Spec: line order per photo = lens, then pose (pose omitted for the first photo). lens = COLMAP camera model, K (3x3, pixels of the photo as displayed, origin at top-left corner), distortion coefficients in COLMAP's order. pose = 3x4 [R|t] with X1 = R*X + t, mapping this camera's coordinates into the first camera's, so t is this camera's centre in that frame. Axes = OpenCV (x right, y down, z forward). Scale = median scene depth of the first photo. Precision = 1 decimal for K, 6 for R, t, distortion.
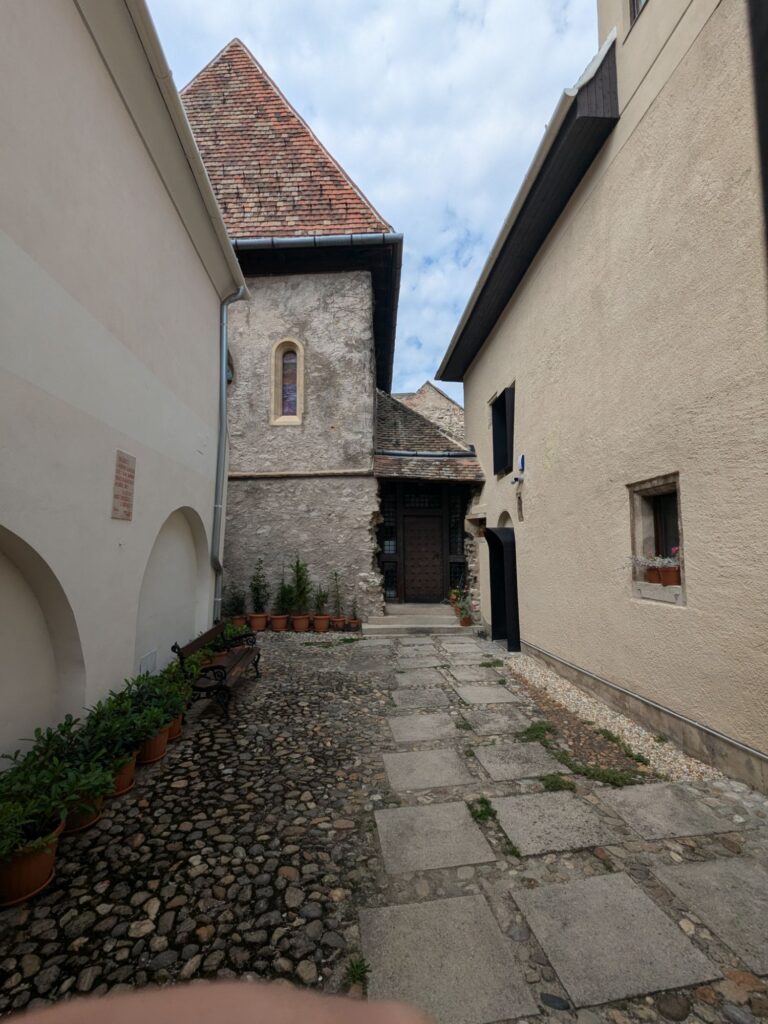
lens RADIAL K [[492.5, 0, 384.0], [0, 492.5, 512.0], [0, 0, 1]] dist [-0.001041, 0.001554]
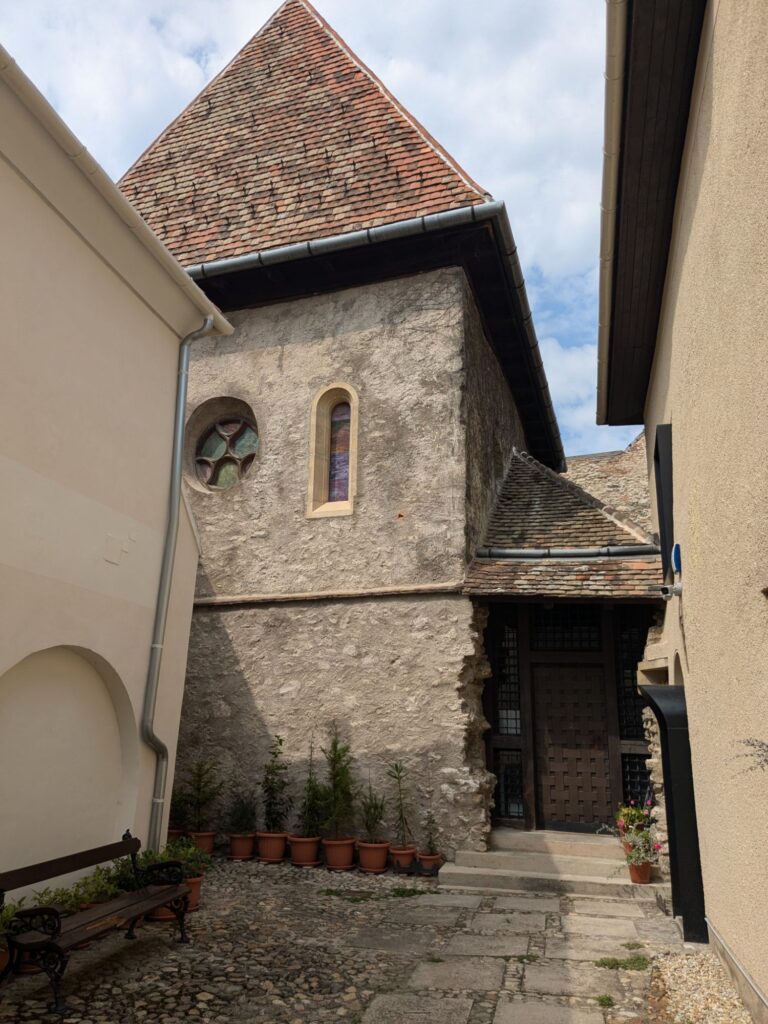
lens RADIAL K [[820.4, 0, 382.5], [0, 820.4, 518.1], [0, 0, 1]] dist [0.062380, -0.107117]
pose [[0.948676, -0.057782, -0.310927, 0.187071], [0.002173, 0.984335, -0.176297, 0.009265], [0.316243, 0.166573, 0.933940, 0.047598]]
